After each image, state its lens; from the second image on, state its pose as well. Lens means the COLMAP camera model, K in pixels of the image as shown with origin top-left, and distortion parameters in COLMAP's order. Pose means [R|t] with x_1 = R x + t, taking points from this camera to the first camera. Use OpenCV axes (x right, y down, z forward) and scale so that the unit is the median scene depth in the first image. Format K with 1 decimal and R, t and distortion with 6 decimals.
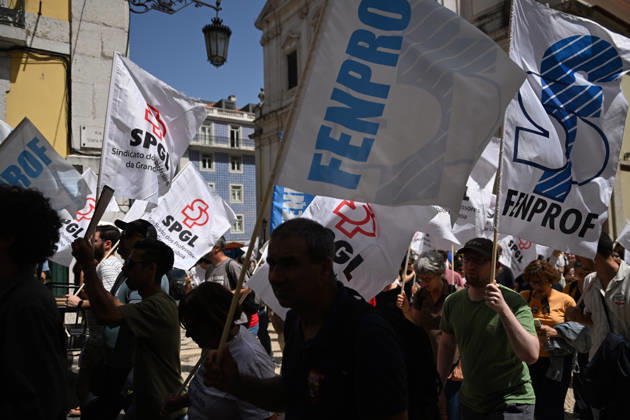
lens RADIAL K [[431.7, 0, 312.8], [0, 431.7, 209.2], [0, 0, 1]] dist [0.007190, -0.002495]
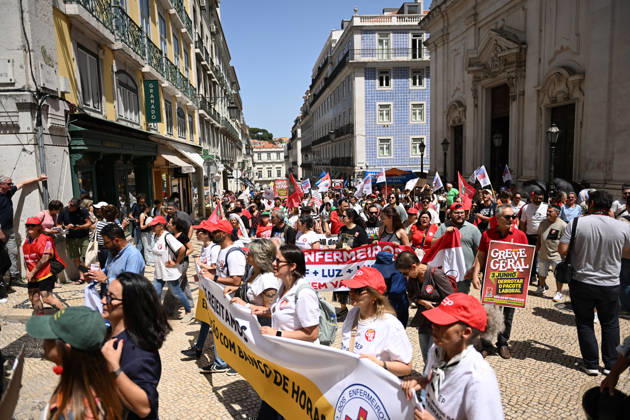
lens RADIAL K [[431.7, 0, 314.9], [0, 431.7, 209.4], [0, 0, 1]] dist [0.007190, -0.002495]
pose [[0.854002, 0.060651, -0.516722, 0.116446], [0.035443, 0.984092, 0.174088, -0.002514], [0.519060, -0.166986, 0.838267, 0.106101]]
